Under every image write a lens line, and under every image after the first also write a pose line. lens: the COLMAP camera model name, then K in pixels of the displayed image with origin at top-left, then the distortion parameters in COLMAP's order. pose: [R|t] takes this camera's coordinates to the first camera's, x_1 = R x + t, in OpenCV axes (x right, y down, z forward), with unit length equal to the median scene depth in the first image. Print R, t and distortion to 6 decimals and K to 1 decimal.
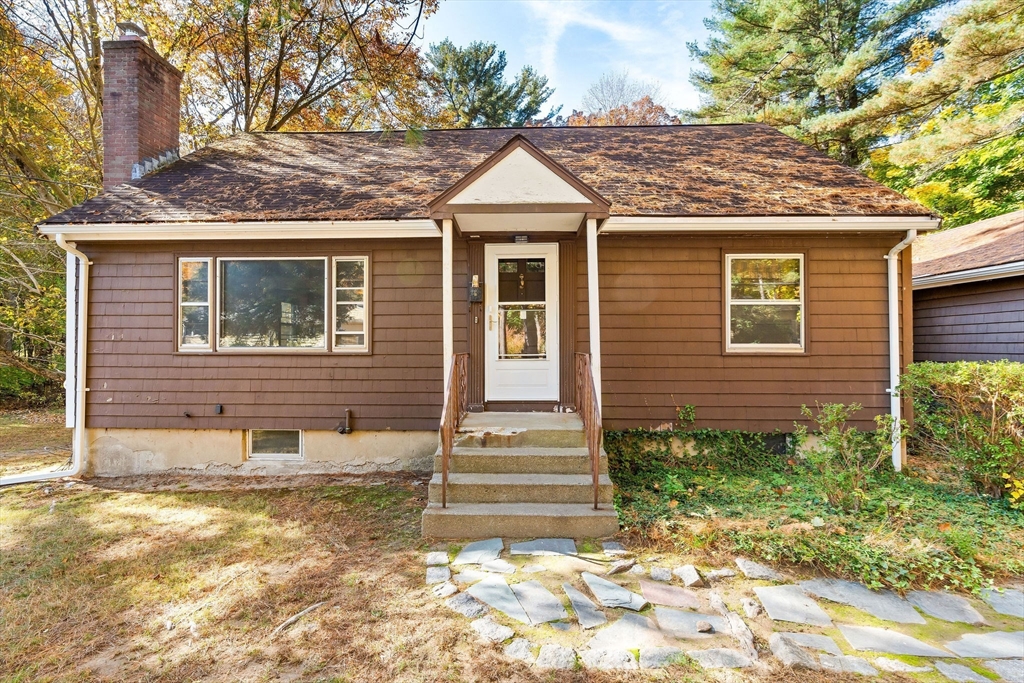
lens RADIAL K [[462.6, 0, 511.4], [0, 462.6, 343.0], [0, 0, 1]] dist [-0.001412, 0.000518]
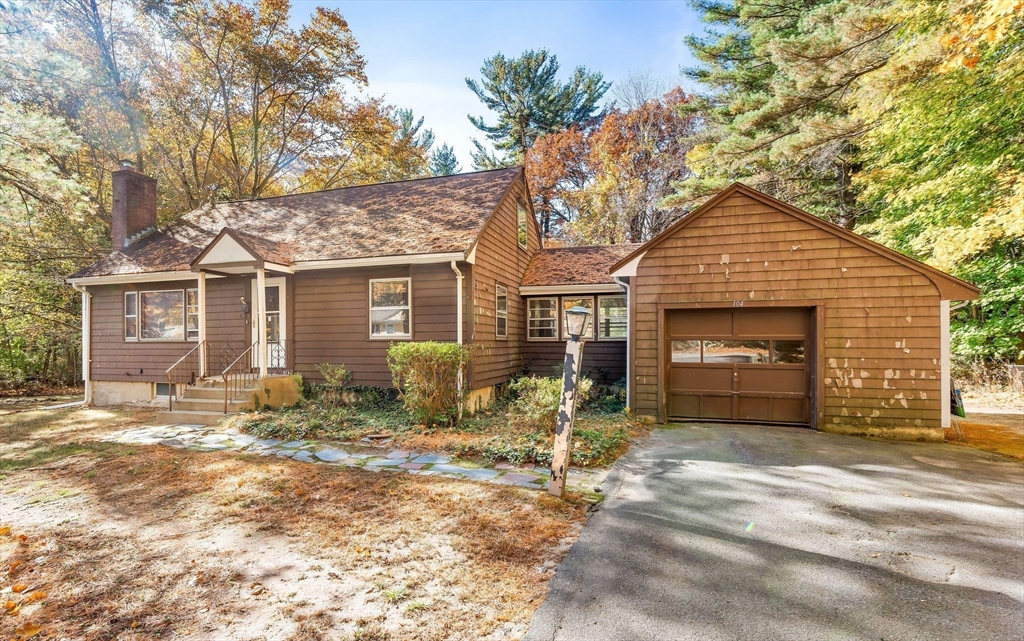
lens RADIAL K [[480.2, 0, 508.0], [0, 480.2, 344.7], [0, 0, 1]] dist [-0.008240, -0.000208]
pose [[0.966194, -0.004127, -0.257782, 1.313230], [0.006025, 0.999960, 0.006570, 0.030078], [0.257744, -0.007901, 0.966181, -0.498561]]
